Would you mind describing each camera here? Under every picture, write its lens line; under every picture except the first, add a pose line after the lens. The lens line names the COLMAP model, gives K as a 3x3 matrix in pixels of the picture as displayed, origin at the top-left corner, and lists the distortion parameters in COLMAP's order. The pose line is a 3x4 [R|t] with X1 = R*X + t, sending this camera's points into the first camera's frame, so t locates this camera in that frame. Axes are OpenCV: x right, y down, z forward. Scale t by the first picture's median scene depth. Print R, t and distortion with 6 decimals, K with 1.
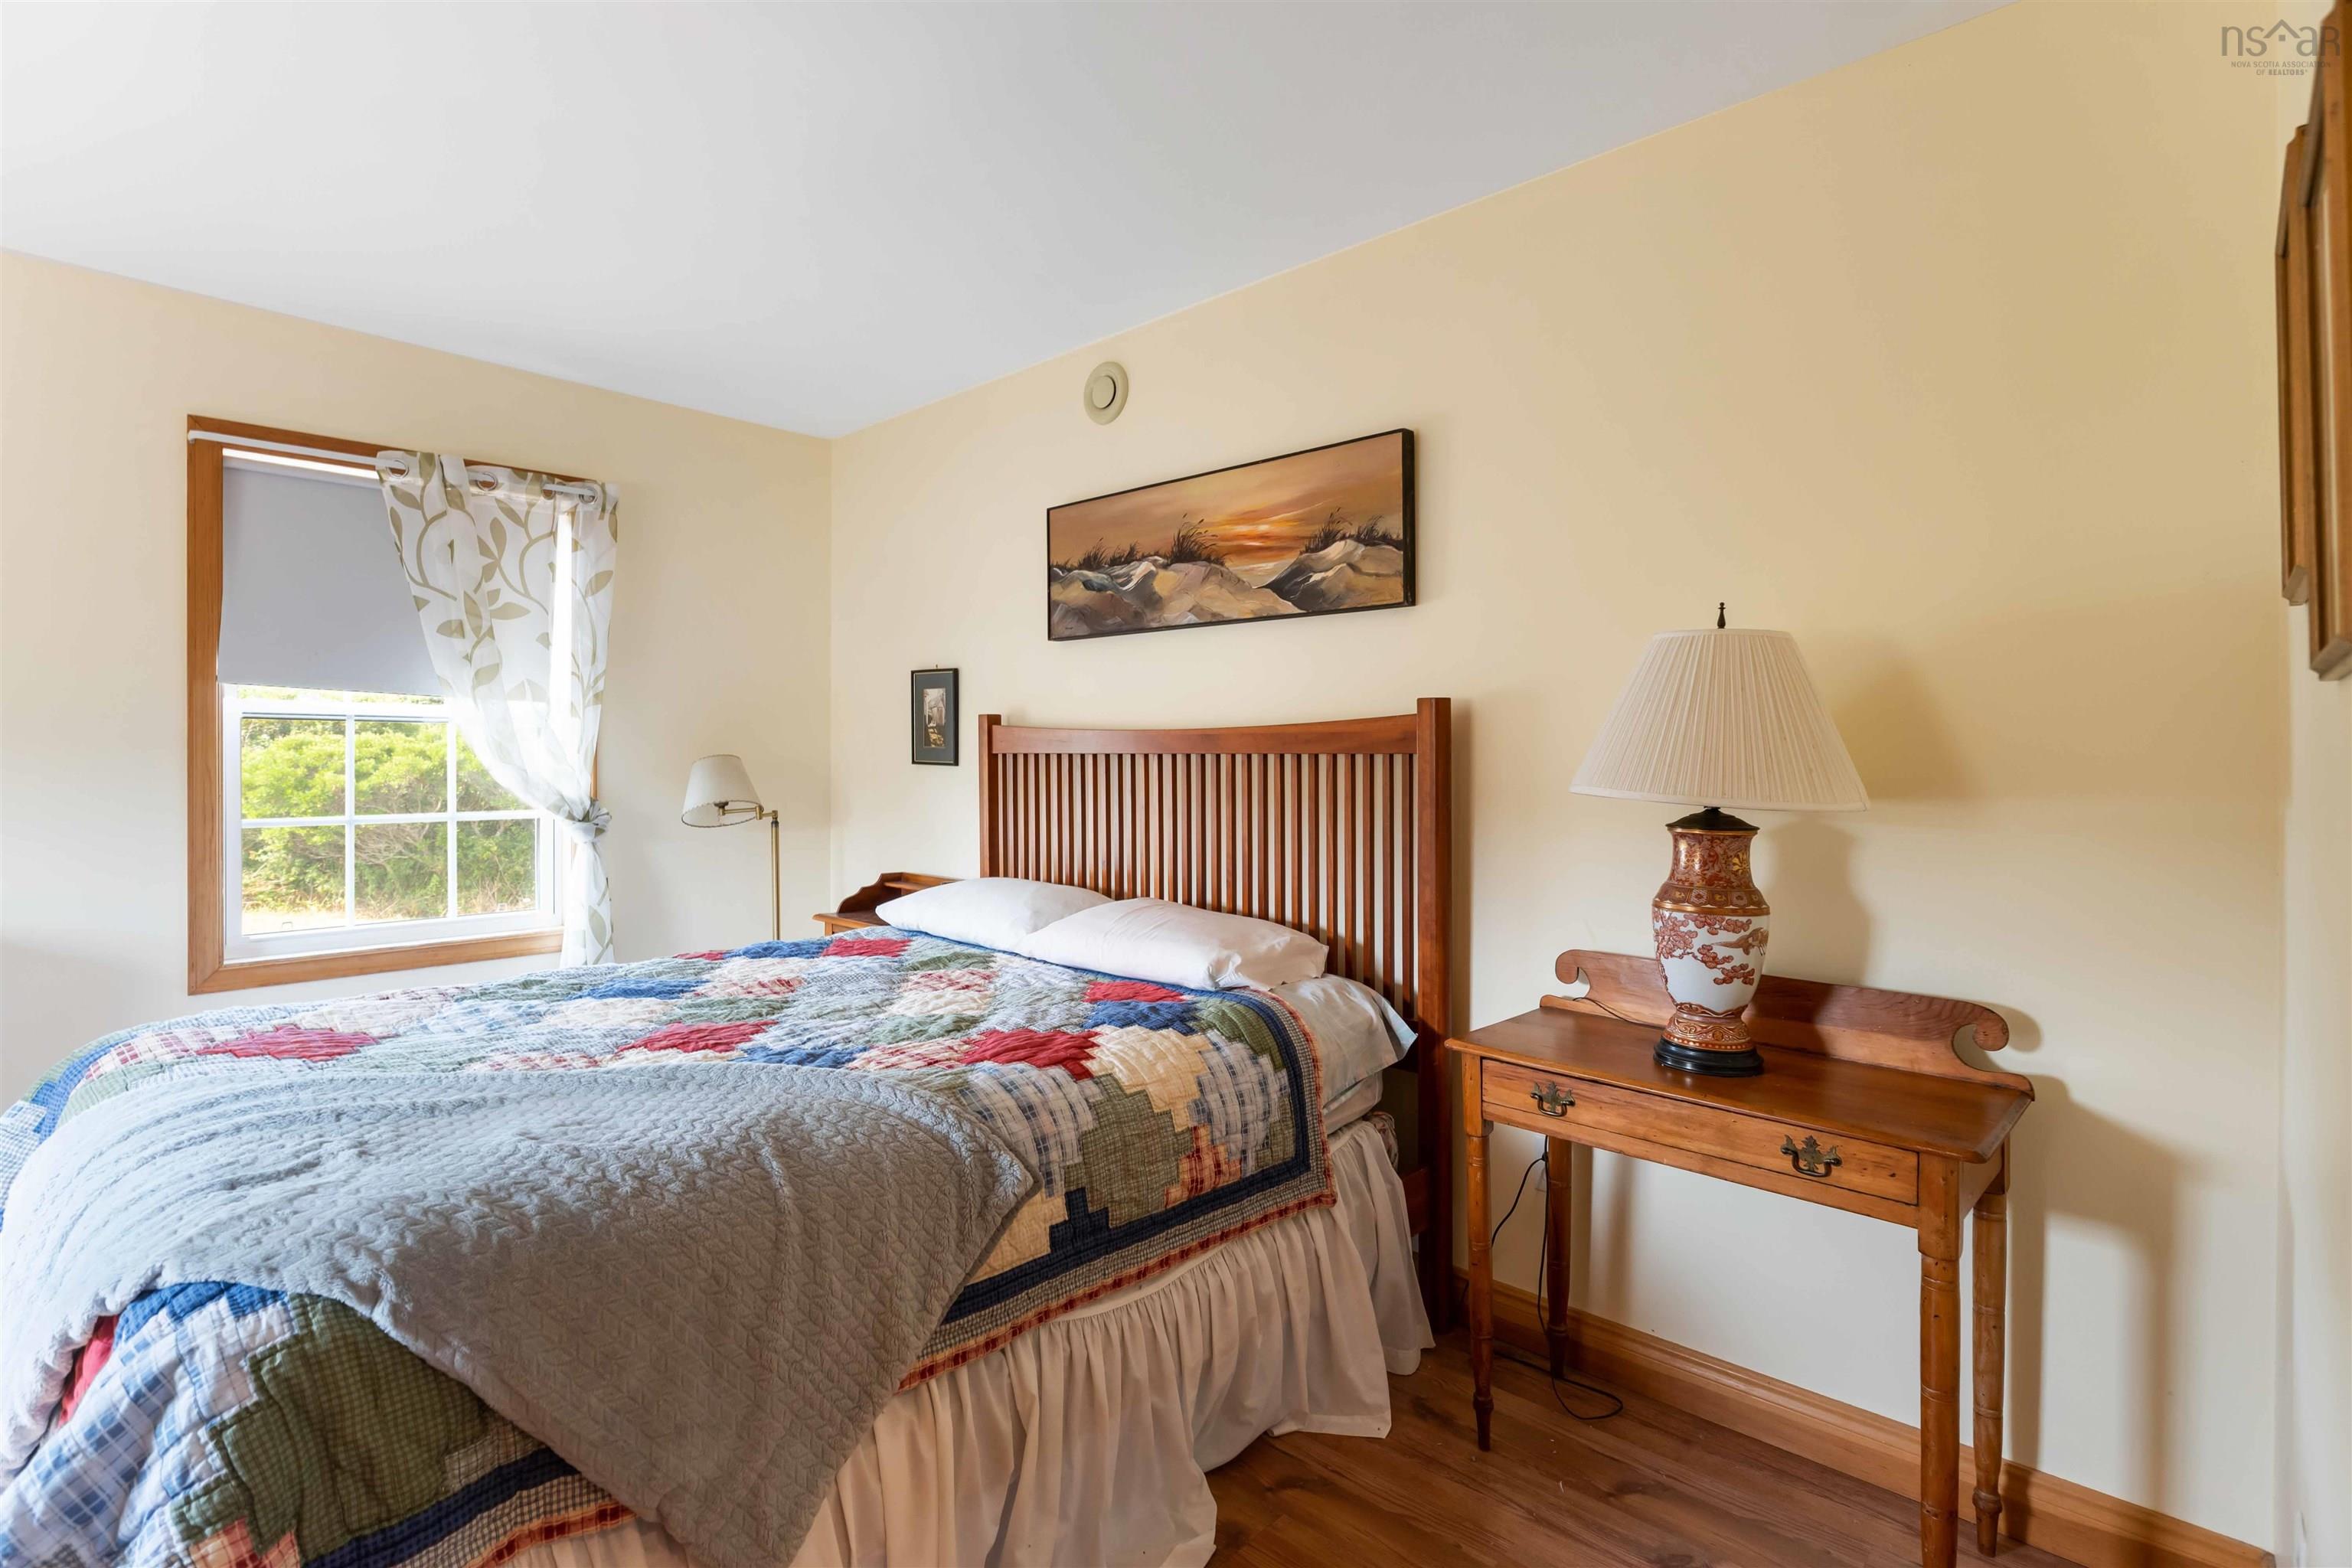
lens RADIAL K [[1128.3, 0, 1176.0], [0, 1128.3, 784.0], [0, 0, 1]] dist [-0.001280, -0.000546]
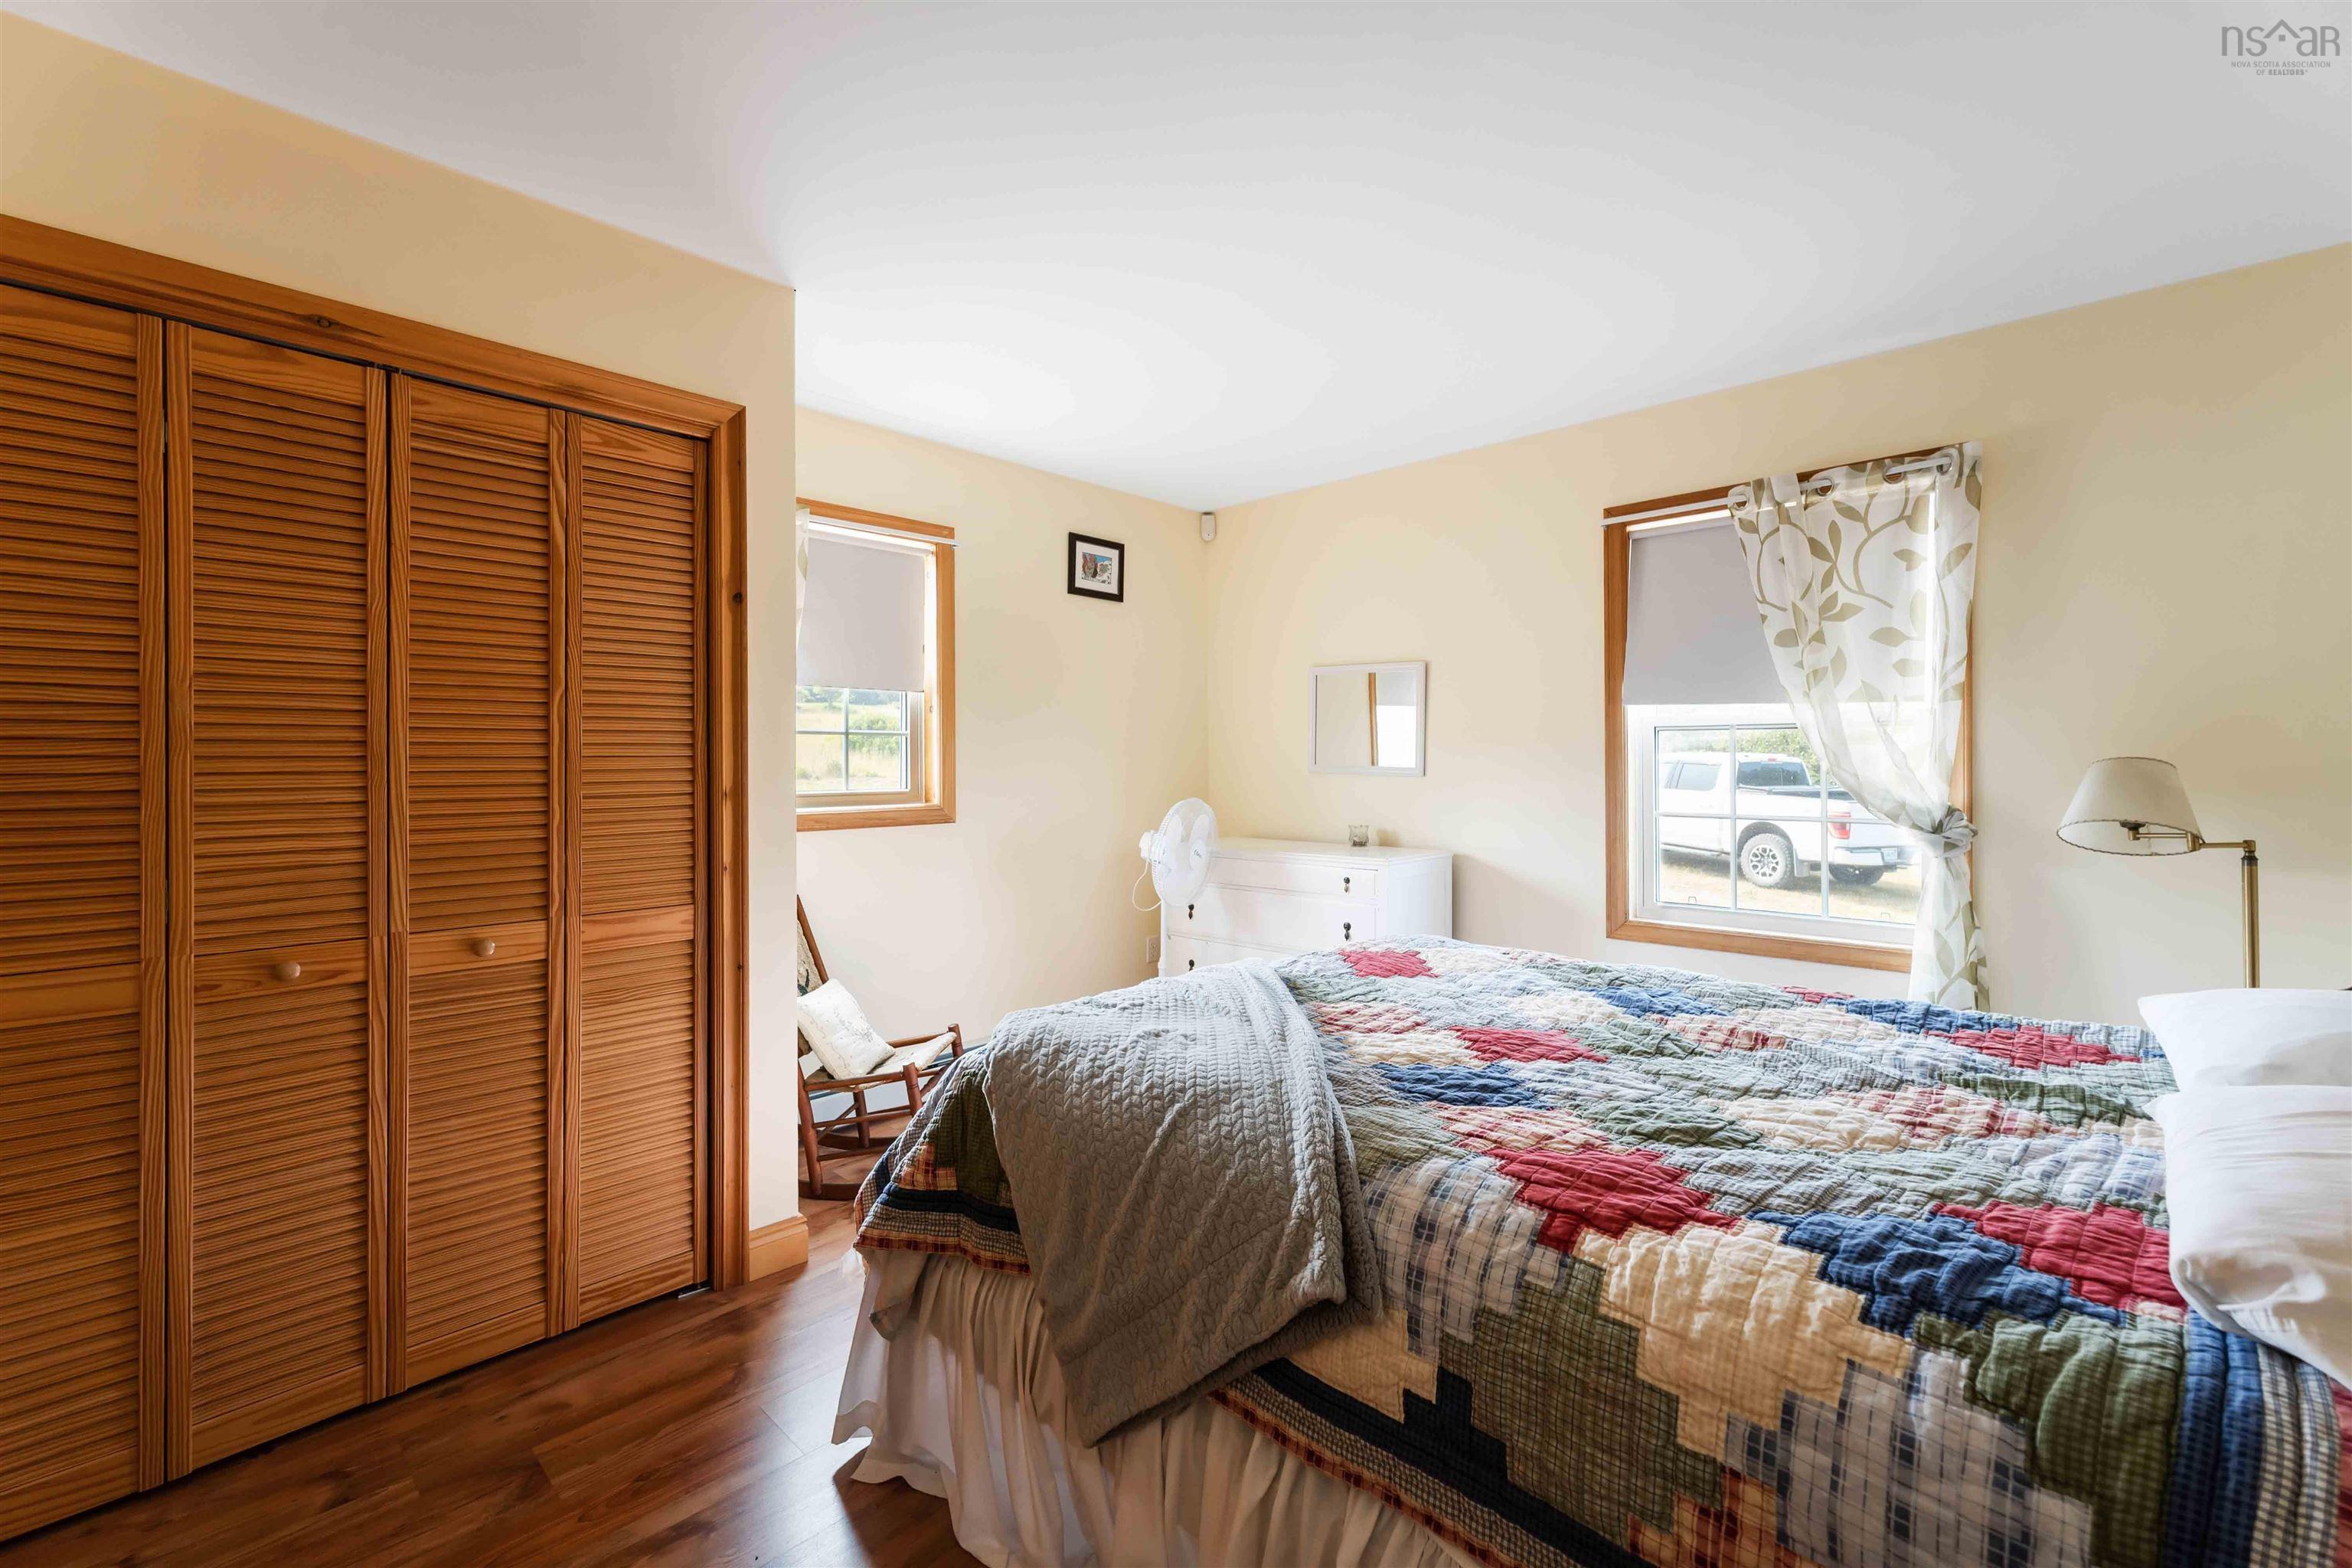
lens RADIAL K [[991.5, 0, 1176.4], [0, 991.5, 770.0], [0, 0, 1]] dist [0.015766, 0.000164]
pose [[-0.003680, 0.009980, -0.999943, 0.311857], [-0.020622, 0.999737, 0.010054, -0.014436], [0.999781, 0.020658, -0.003473, 0.474037]]
